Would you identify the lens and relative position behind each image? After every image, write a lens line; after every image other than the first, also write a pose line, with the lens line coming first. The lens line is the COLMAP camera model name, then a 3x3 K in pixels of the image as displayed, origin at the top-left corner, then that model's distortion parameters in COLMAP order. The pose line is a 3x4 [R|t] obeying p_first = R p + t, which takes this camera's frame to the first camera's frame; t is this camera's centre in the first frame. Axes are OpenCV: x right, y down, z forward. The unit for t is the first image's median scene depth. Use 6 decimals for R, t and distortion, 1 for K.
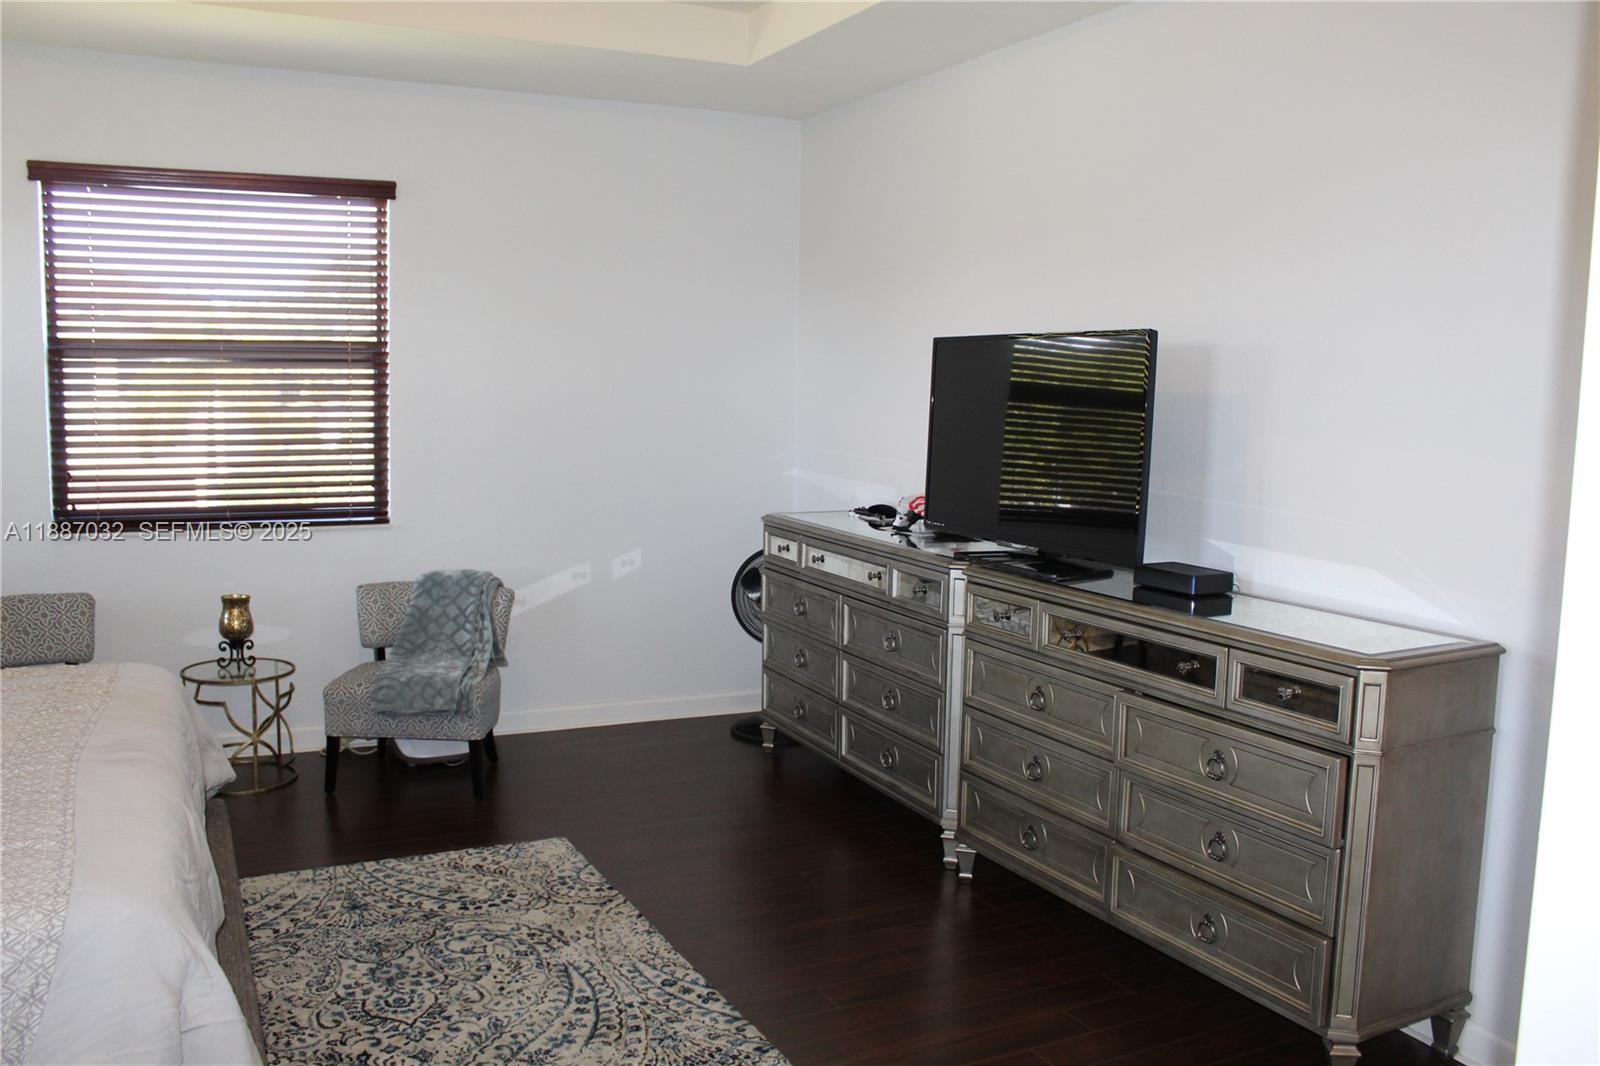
lens RADIAL K [[1327.3, 0, 788.7], [0, 1327.3, 538.4], [0, 0, 1]] dist [-0.156720, 0.132062]
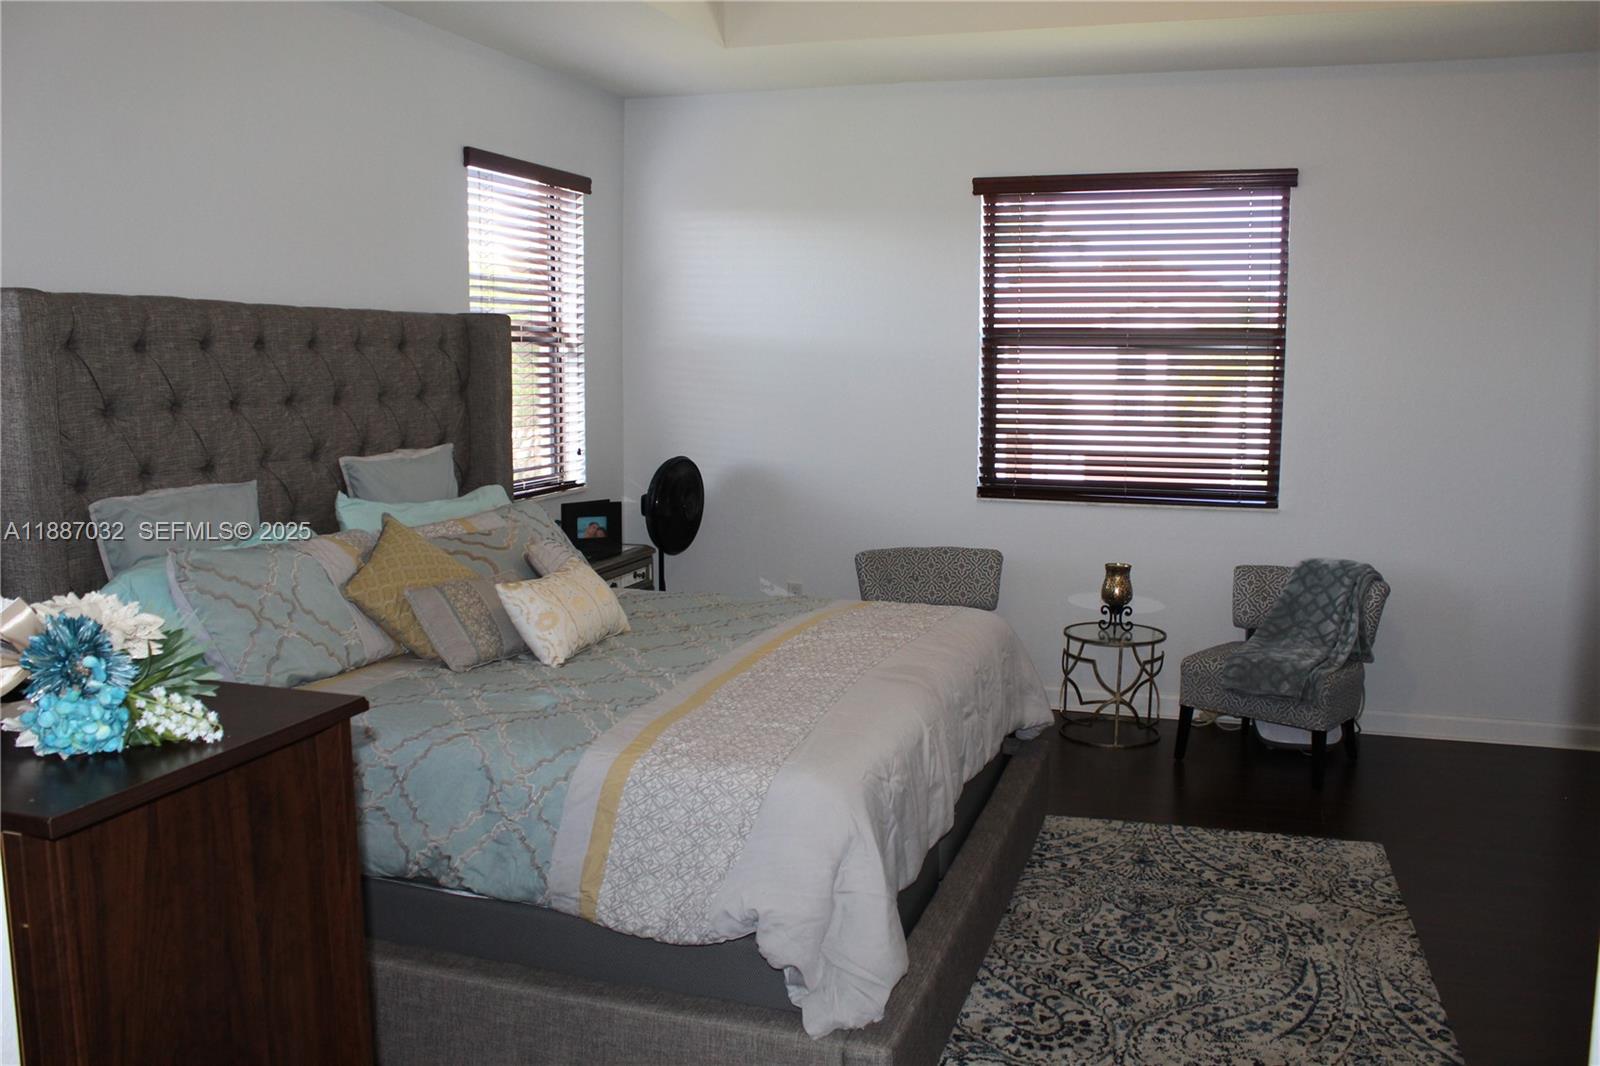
lens RADIAL K [[1327.3, 0, 793.3], [0, 1327.3, 540.6], [0, 0, 1]] dist [-0.156720, 0.132062]
pose [[0.717189, 0.077503, -0.692556, 0.171338], [-0.070226, 0.996775, 0.038824, 0.000853], [0.693332, 0.020791, 0.720319, 0.023513]]
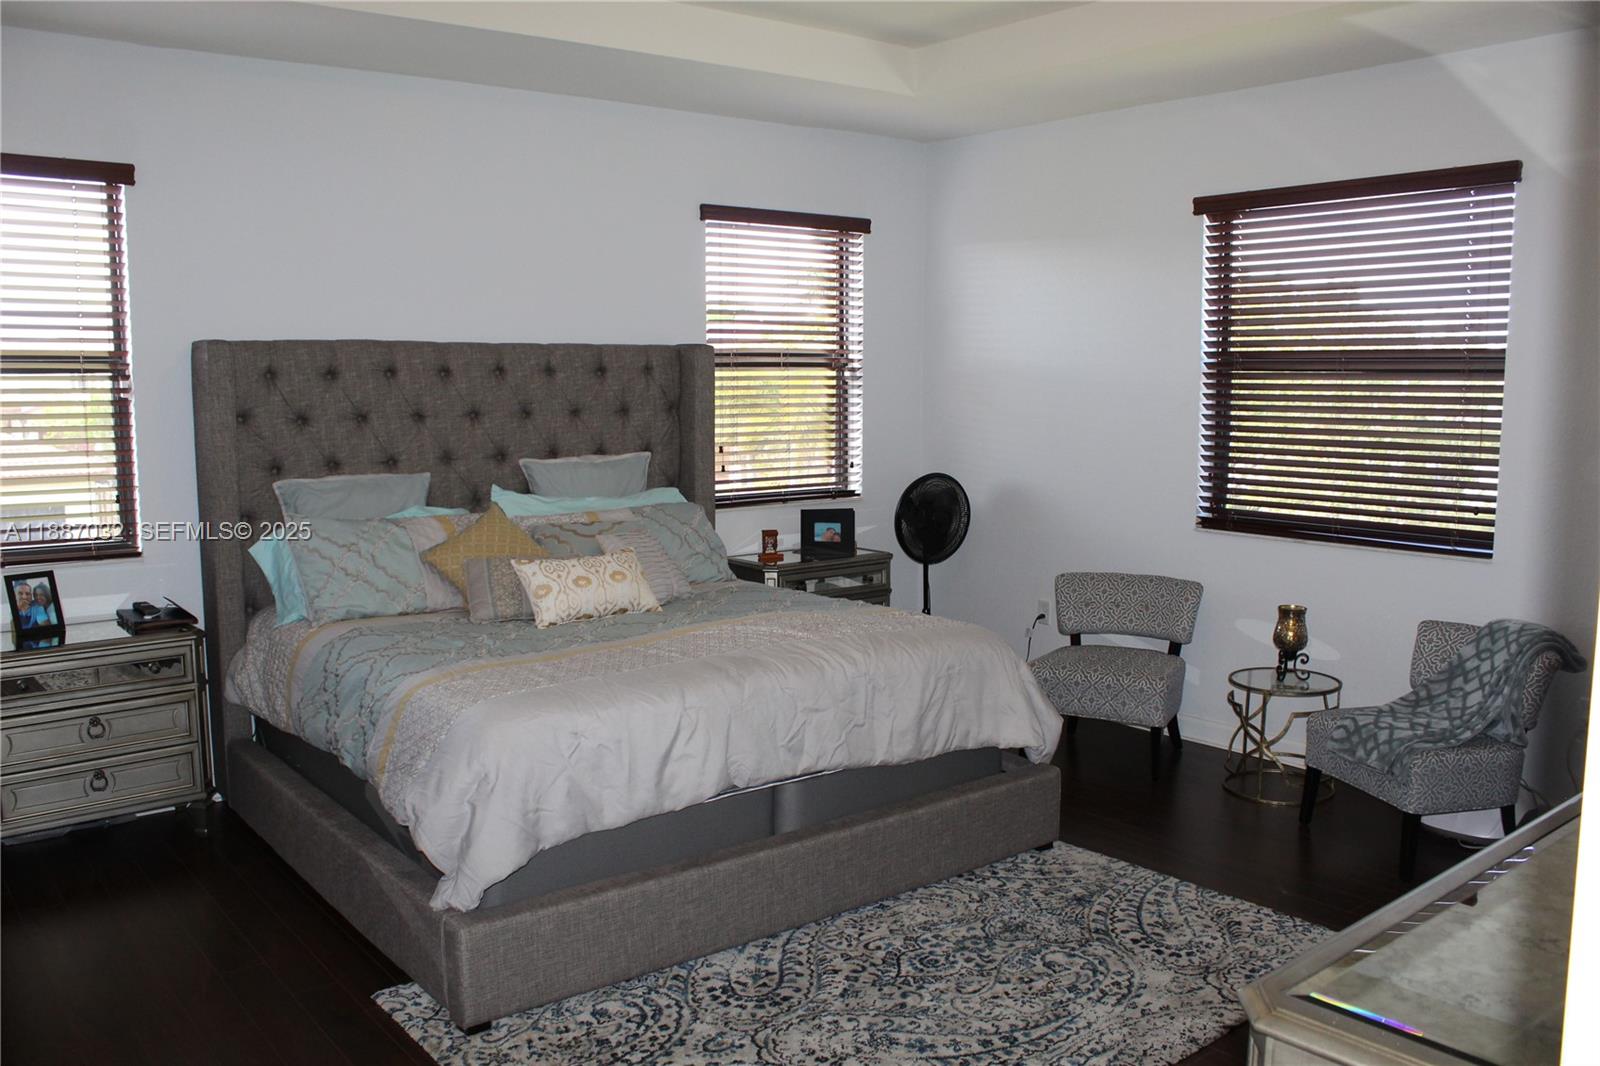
lens RADIAL K [[1327.3, 0, 794.4], [0, 1327.3, 532.3], [0, 0, 1]] dist [-0.156720, 0.132062]
pose [[0.214276, 0.096138, -0.972031, 0.572441], [-0.109718, 0.991216, 0.073849, -0.055468], [0.970591, 0.090826, 0.222942, 0.492569]]
